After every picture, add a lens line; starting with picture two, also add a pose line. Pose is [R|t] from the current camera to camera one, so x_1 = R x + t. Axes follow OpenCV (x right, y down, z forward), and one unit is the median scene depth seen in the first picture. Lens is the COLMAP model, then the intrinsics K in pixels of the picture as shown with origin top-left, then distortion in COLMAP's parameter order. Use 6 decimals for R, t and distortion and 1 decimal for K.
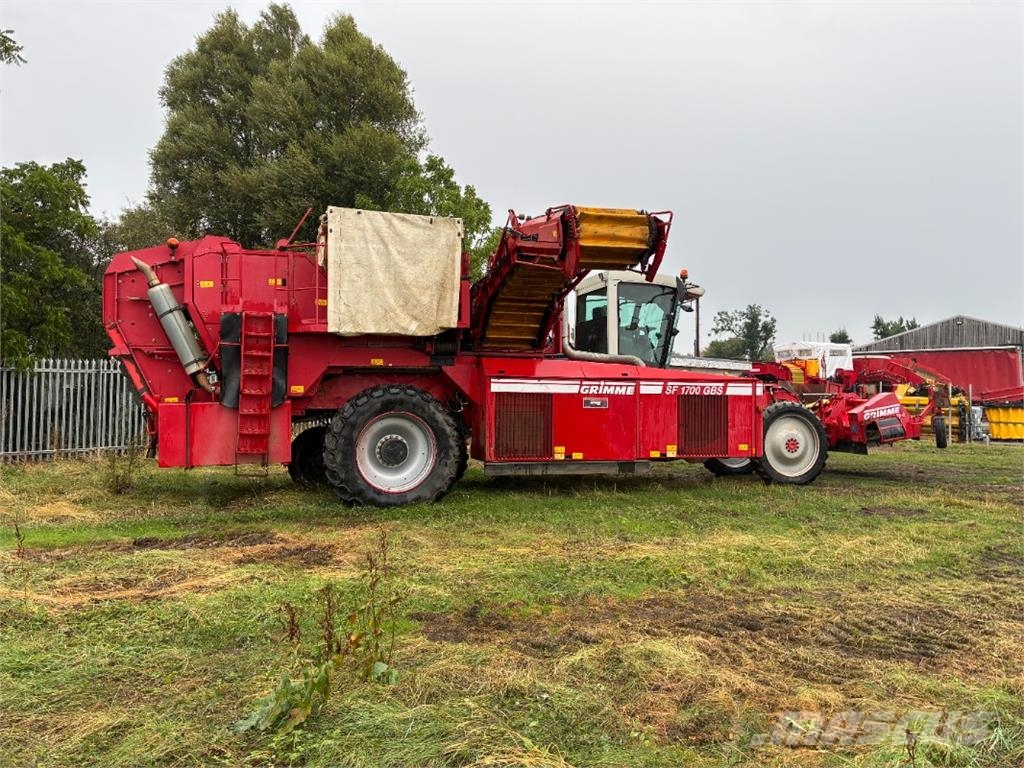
lens RADIAL K [[755.2, 0, 510.2], [0, 755.2, 365.9], [0, 0, 1]] dist [0.131414, -0.214020]
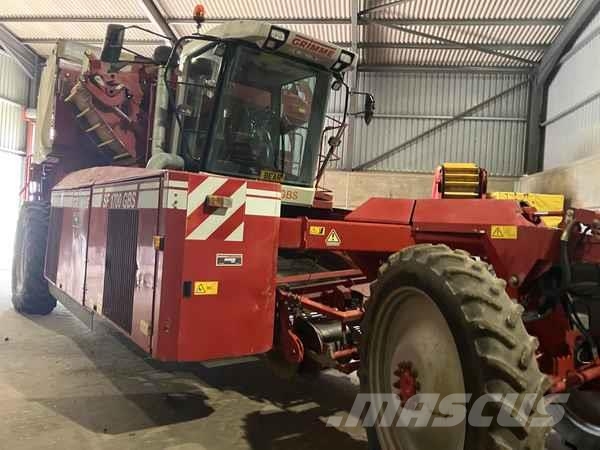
lens RADIAL K [[498.2, 0, 299.1], [0, 498.2, 229.0], [0, 0, 1]] dist [0.014075, -0.000972]
pose [[0.292934, 0.011820, -0.956060, 0.657120], [-0.035188, 0.999379, 0.001574, 0.050324], [0.955485, 0.033181, 0.293168, 1.085305]]
